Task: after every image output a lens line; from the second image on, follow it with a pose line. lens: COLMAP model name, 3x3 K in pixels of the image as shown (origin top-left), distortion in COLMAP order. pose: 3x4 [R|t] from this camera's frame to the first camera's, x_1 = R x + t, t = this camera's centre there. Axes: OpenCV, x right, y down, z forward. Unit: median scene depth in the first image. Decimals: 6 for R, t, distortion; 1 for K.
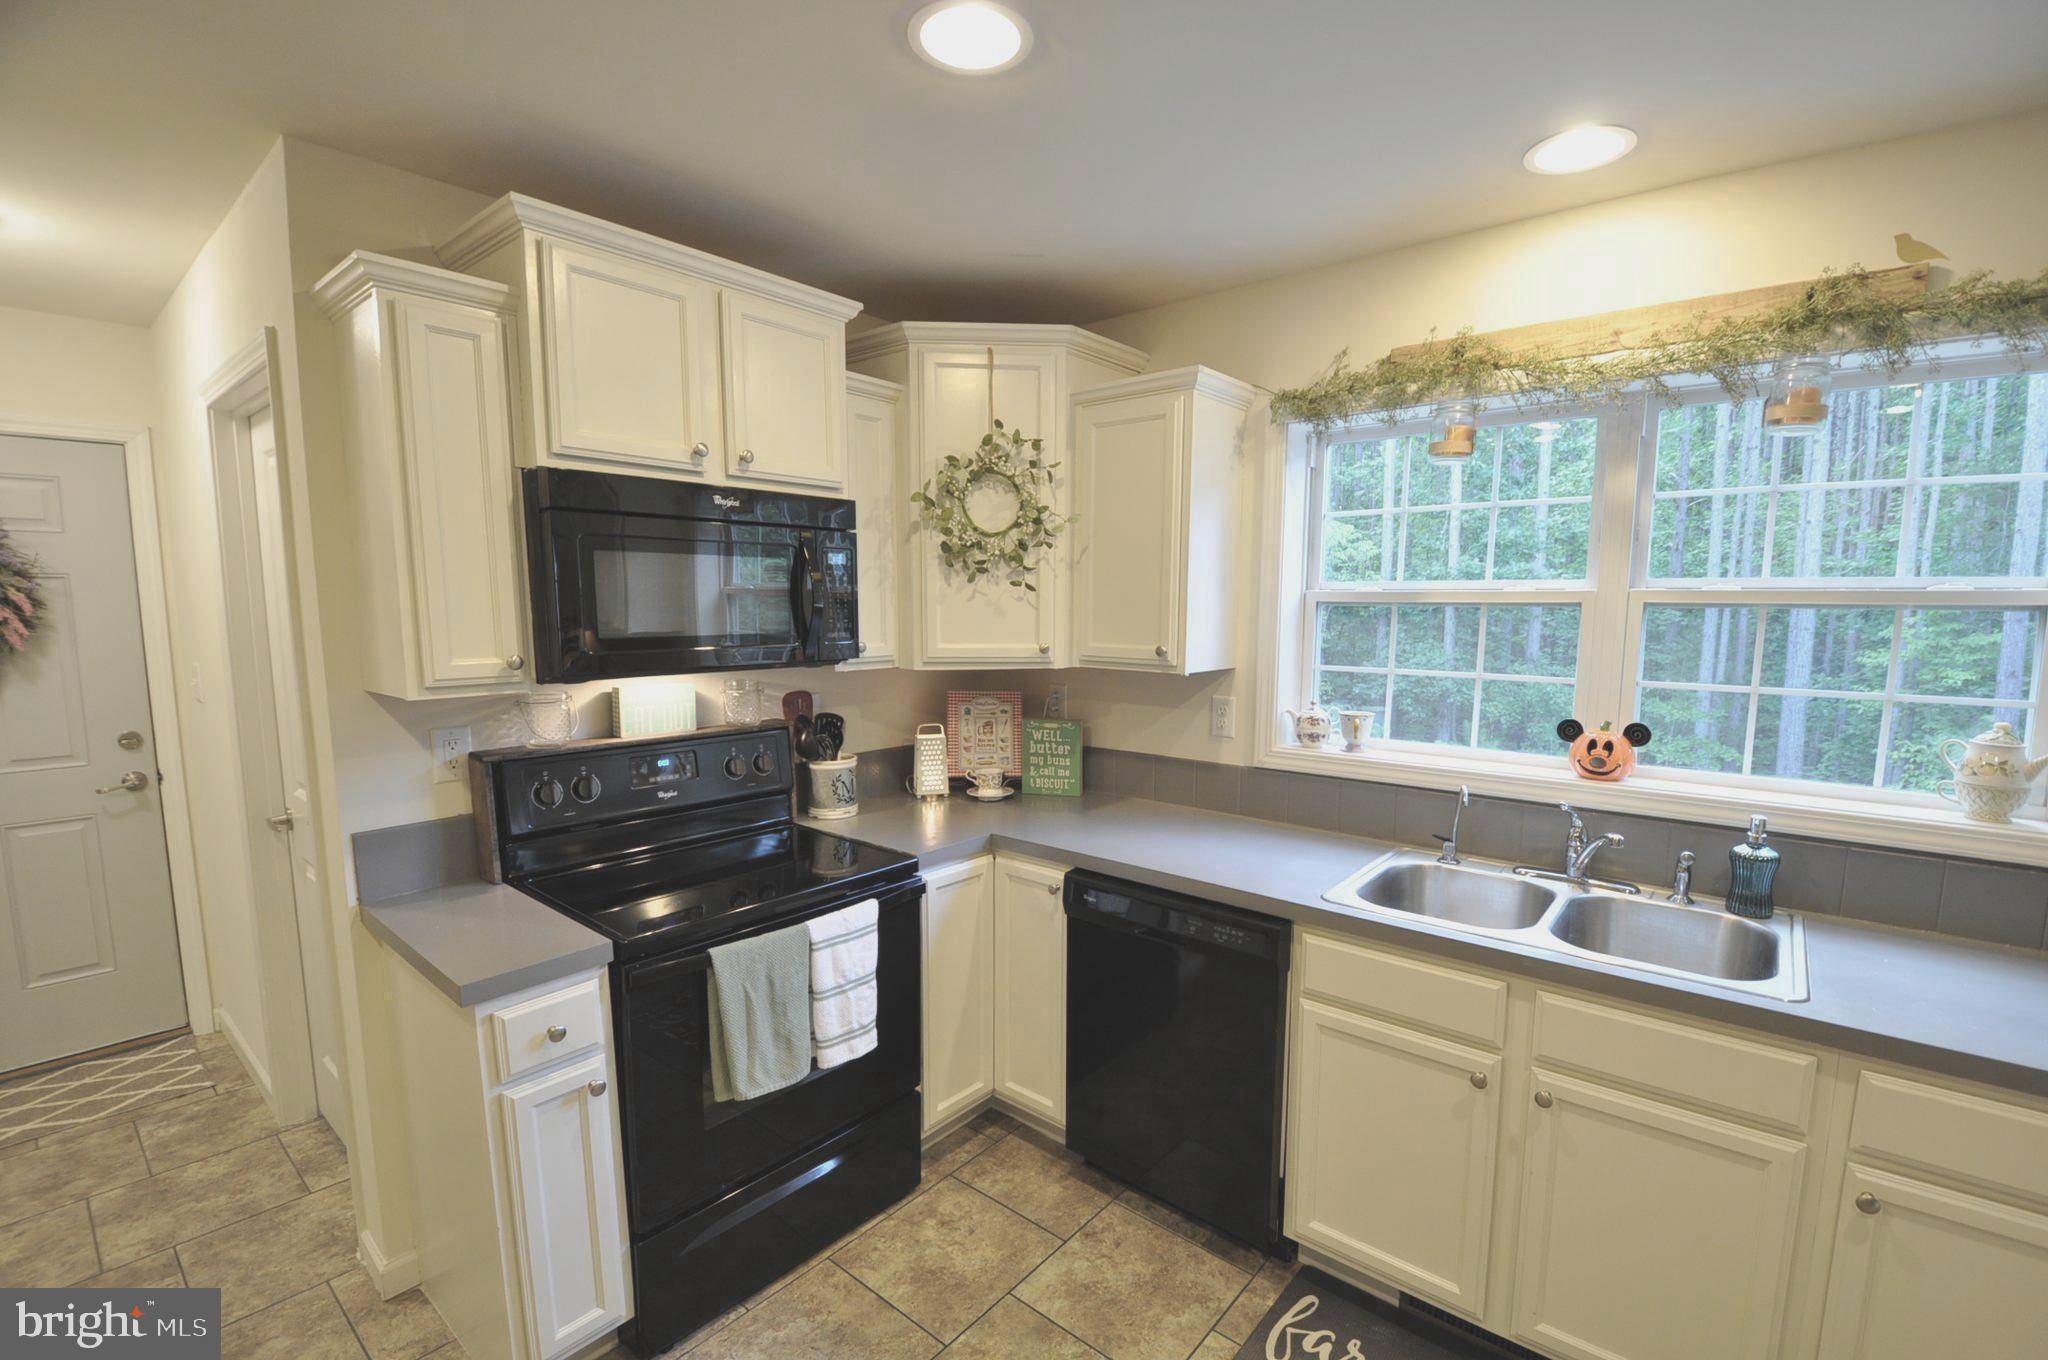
lens RADIAL K [[889.4, 0, 1044.6], [0, 889.4, 712.4], [0, 0, 1]] dist [0.013070, -0.022172]
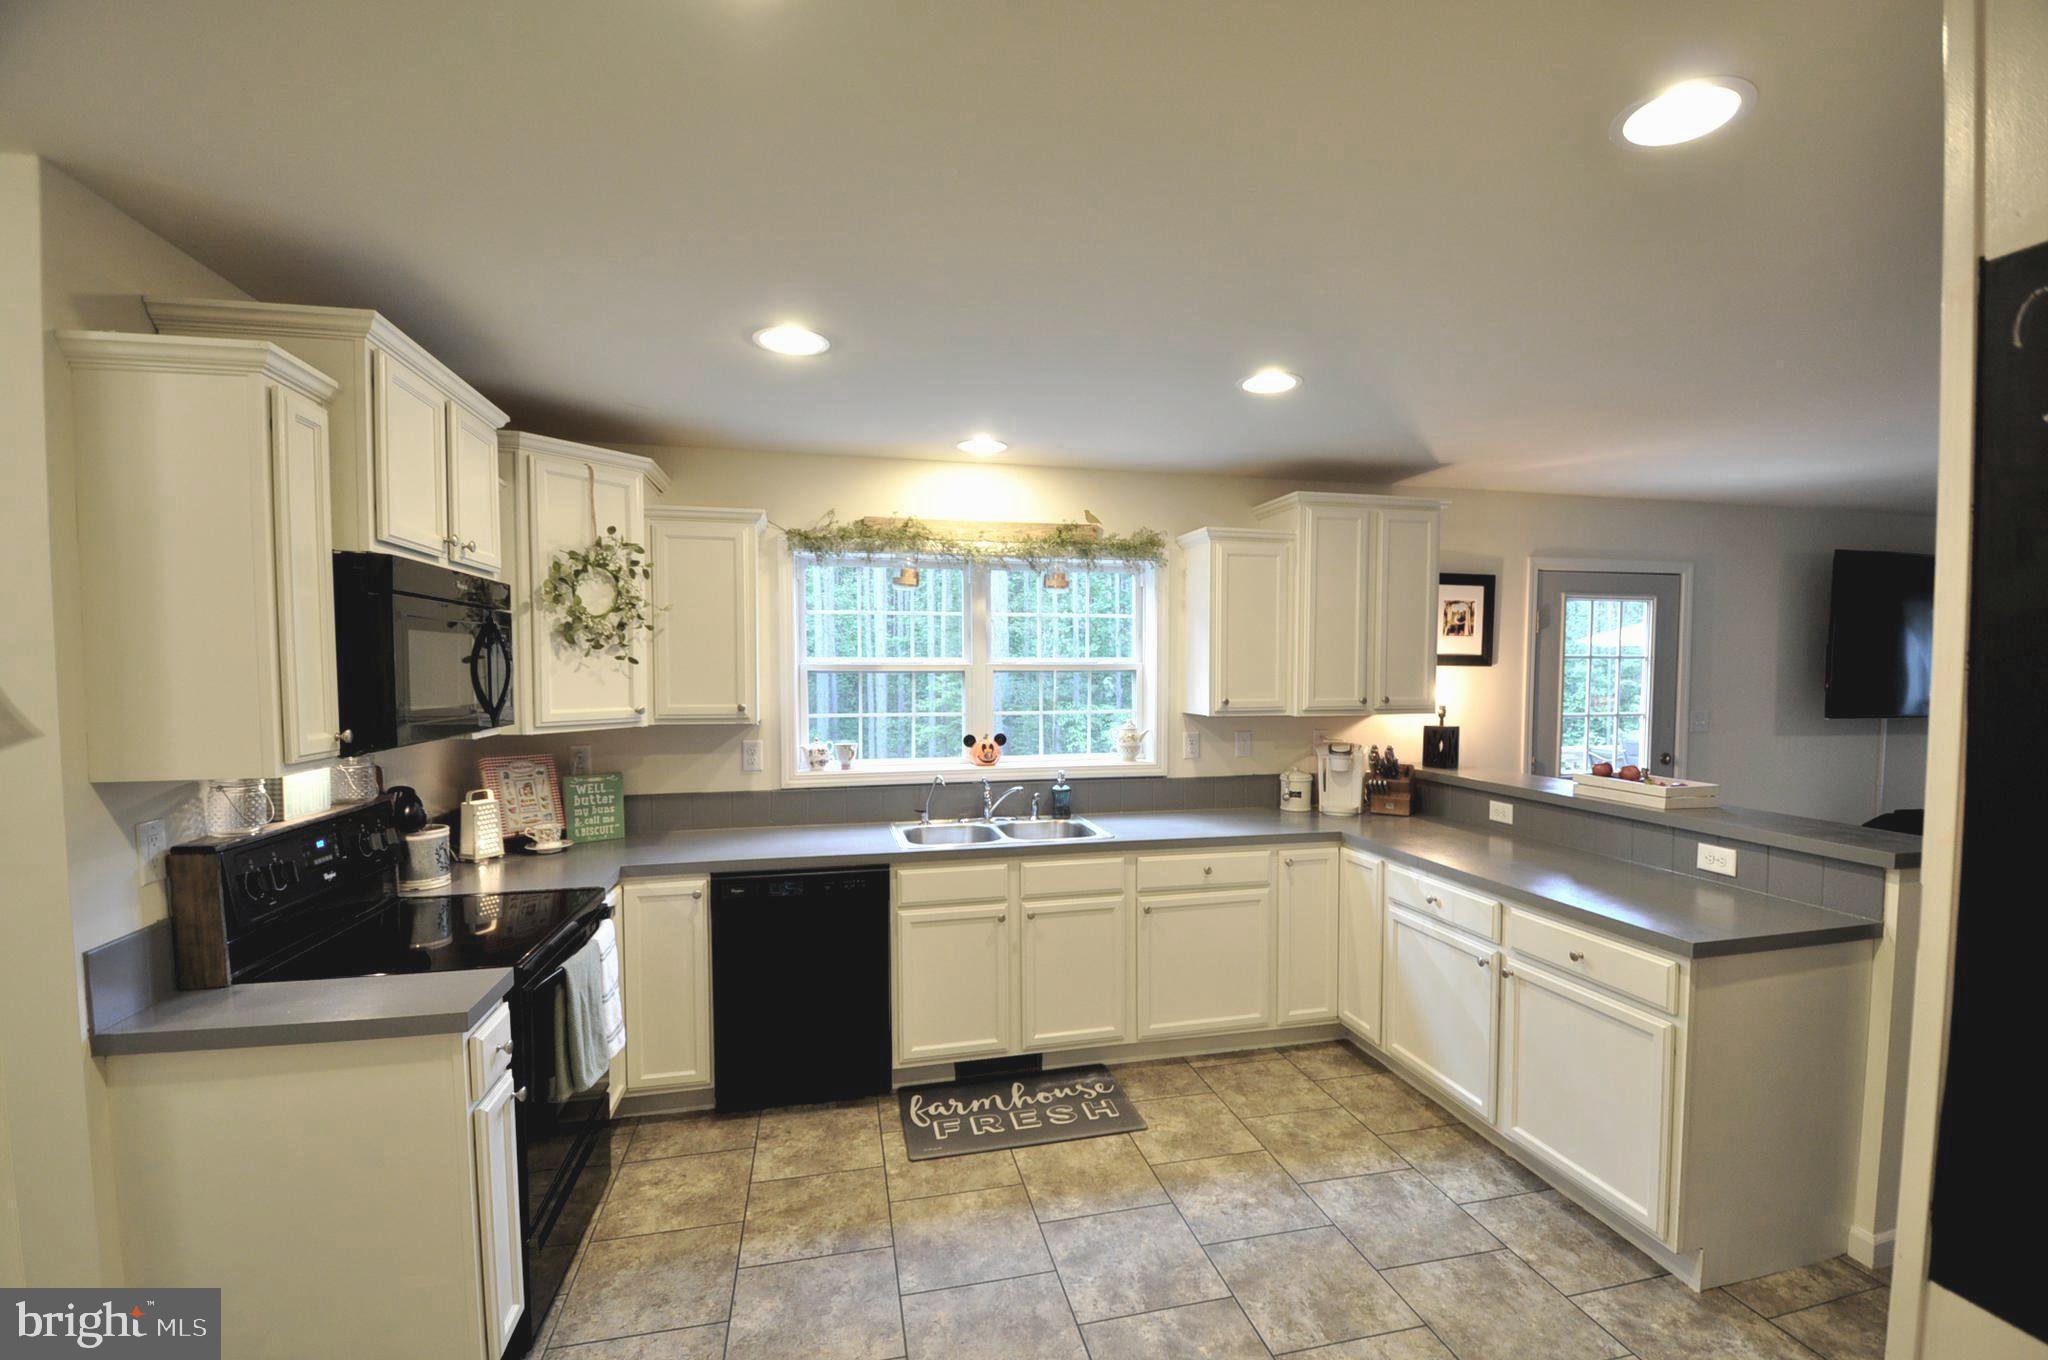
lens RADIAL K [[889.4, 0, 1044.6], [0, 889.4, 712.4], [0, 0, 1]] dist [0.013070, -0.022172]
pose [[0.601394, -0.044315, 0.797723, -0.713717], [0.102044, 0.994544, -0.021681, 0.016366], [-0.792409, 0.094442, 0.602634, -0.201992]]
